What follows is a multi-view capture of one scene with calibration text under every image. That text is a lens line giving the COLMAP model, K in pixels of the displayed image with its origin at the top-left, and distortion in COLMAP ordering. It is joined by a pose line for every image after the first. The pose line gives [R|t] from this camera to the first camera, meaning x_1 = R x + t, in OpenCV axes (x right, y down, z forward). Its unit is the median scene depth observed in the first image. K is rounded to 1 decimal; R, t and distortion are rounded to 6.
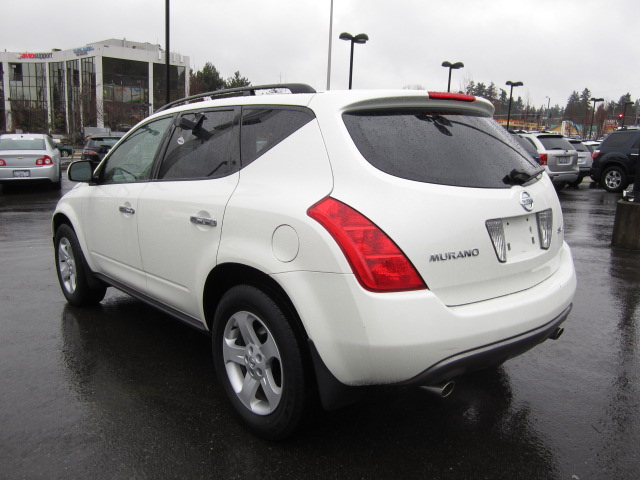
lens RADIAL K [[521.6, 0, 319.7], [0, 521.6, 240.0], [0, 0, 1]] dist [-0.014816, -0.003063]
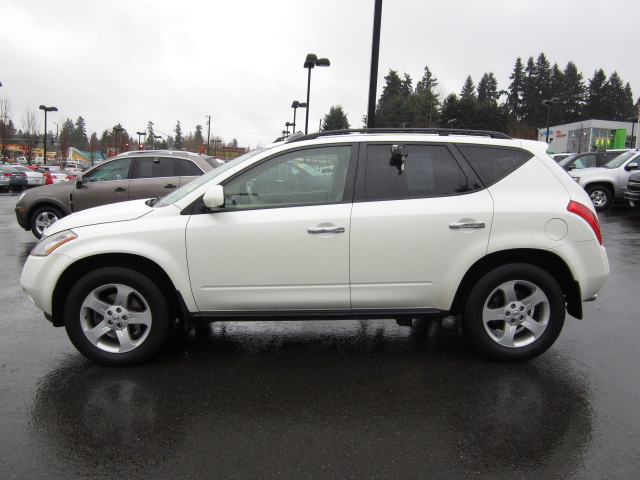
lens RADIAL K [[521.6, 0, 320.6], [0, 521.6, 240.4], [0, 0, 1]] dist [-0.014816, -0.003063]
pose [[0.629213, -0.098848, 0.770922, -0.075062], [0.136472, 0.990521, 0.015619, -0.003580], [-0.765158, 0.095381, 0.636738, 0.021012]]
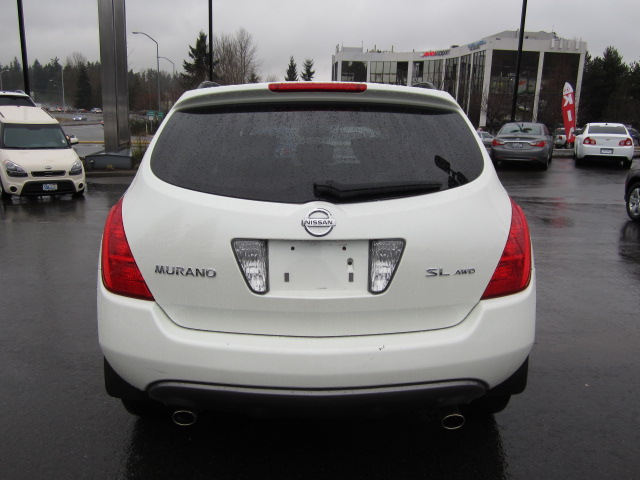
lens RADIAL K [[521.6, 0, 319.2], [0, 521.6, 240.3], [0, 0, 1]] dist [-0.014816, -0.003063]
pose [[0.767524, 0.142060, -0.625081, 0.038189], [-0.132366, 0.989242, 0.062293, -0.004236], [0.627206, 0.034928, 0.778070, 0.017634]]
